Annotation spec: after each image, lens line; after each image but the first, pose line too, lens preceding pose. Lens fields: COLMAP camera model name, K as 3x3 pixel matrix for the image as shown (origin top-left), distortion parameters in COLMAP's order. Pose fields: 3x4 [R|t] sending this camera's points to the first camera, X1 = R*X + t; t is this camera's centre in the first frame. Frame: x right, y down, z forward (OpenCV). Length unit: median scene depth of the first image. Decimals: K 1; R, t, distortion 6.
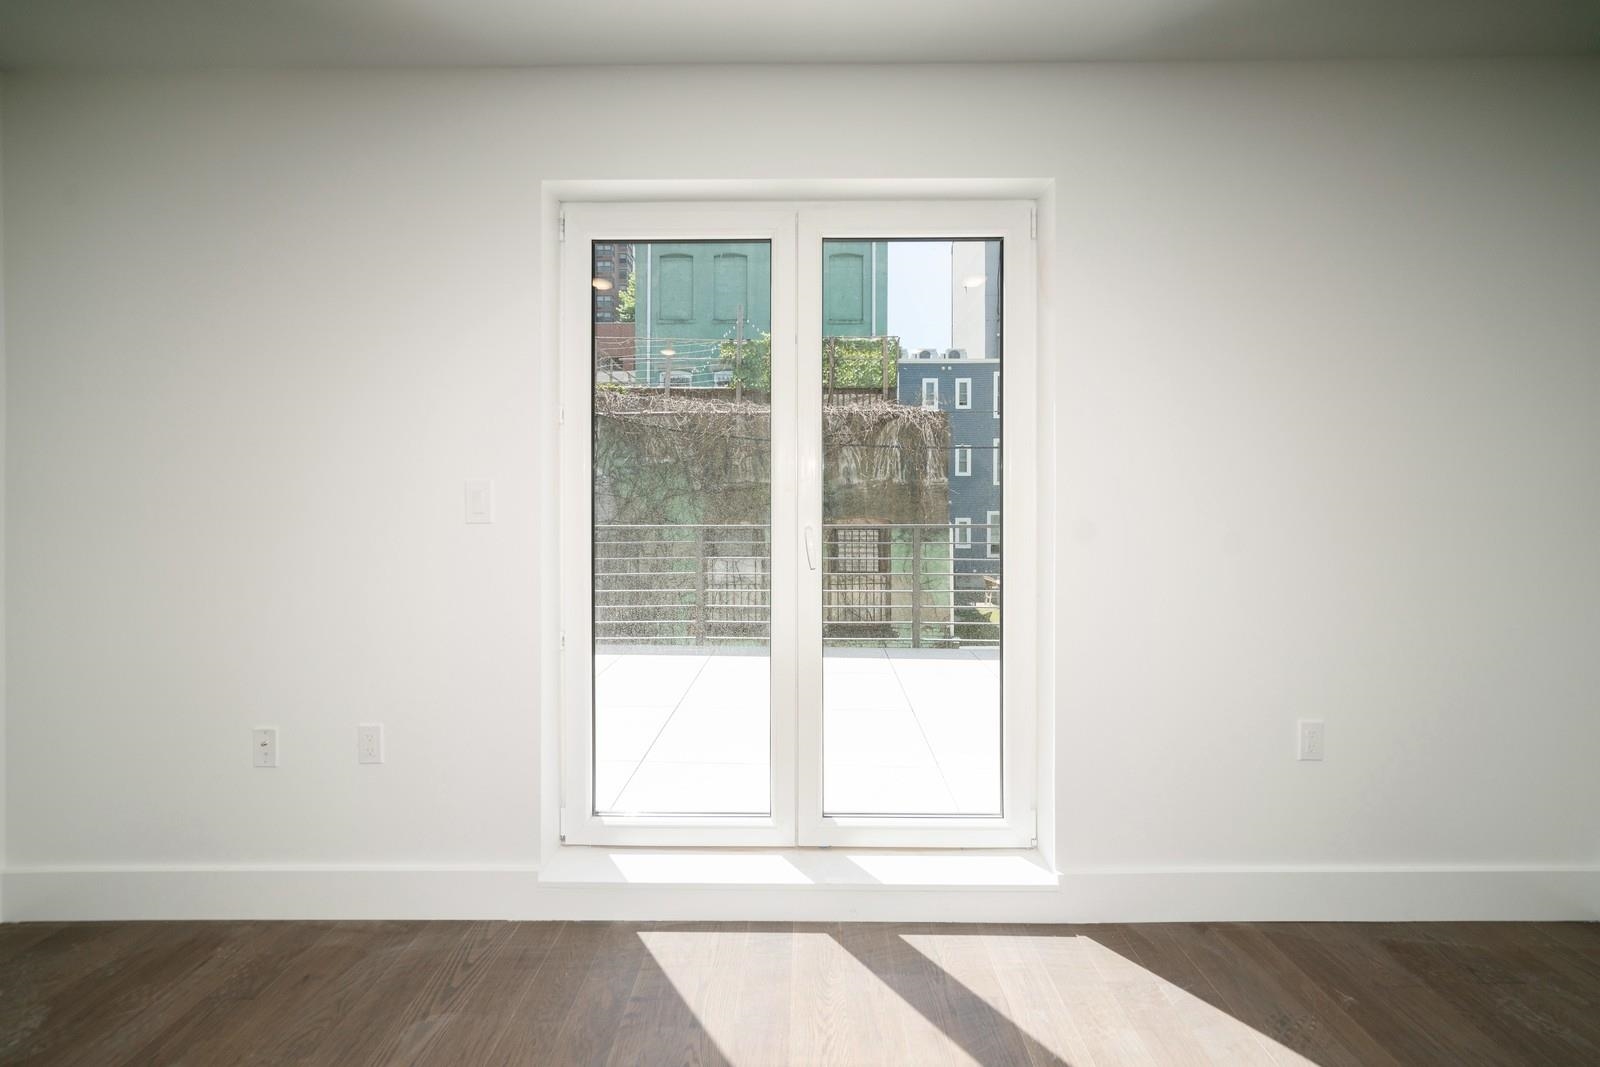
lens RADIAL K [[579.9, 0, 798.4], [0, 579.9, 489.5], [0, 0, 1]] dist [0.000777, 0.000083]
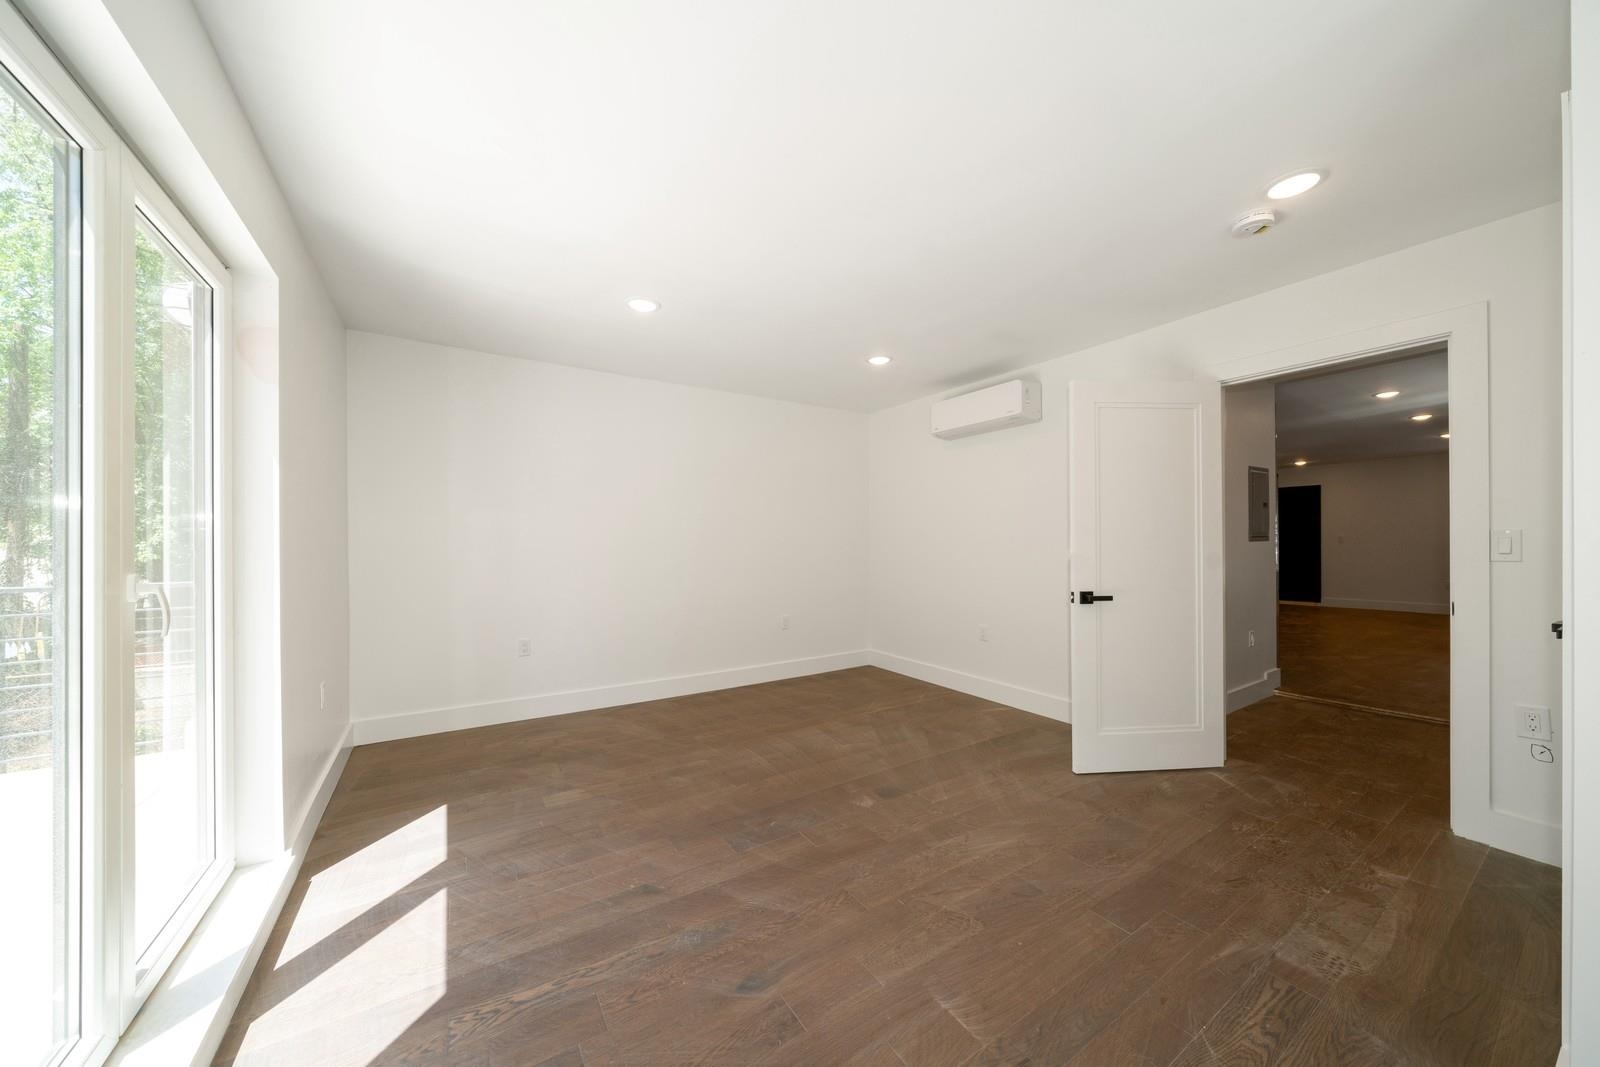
lens RADIAL K [[540.7, 0, 793.5], [0, 540.7, 540.4], [0, 0, 1]] dist [-0.000857, -0.000019]
pose [[-0.542710, 0.006414, 0.839896, -0.182005], [-0.005847, 0.999918, -0.011414, 0.002110], [-0.839900, -0.011106, -0.542628, 0.121478]]
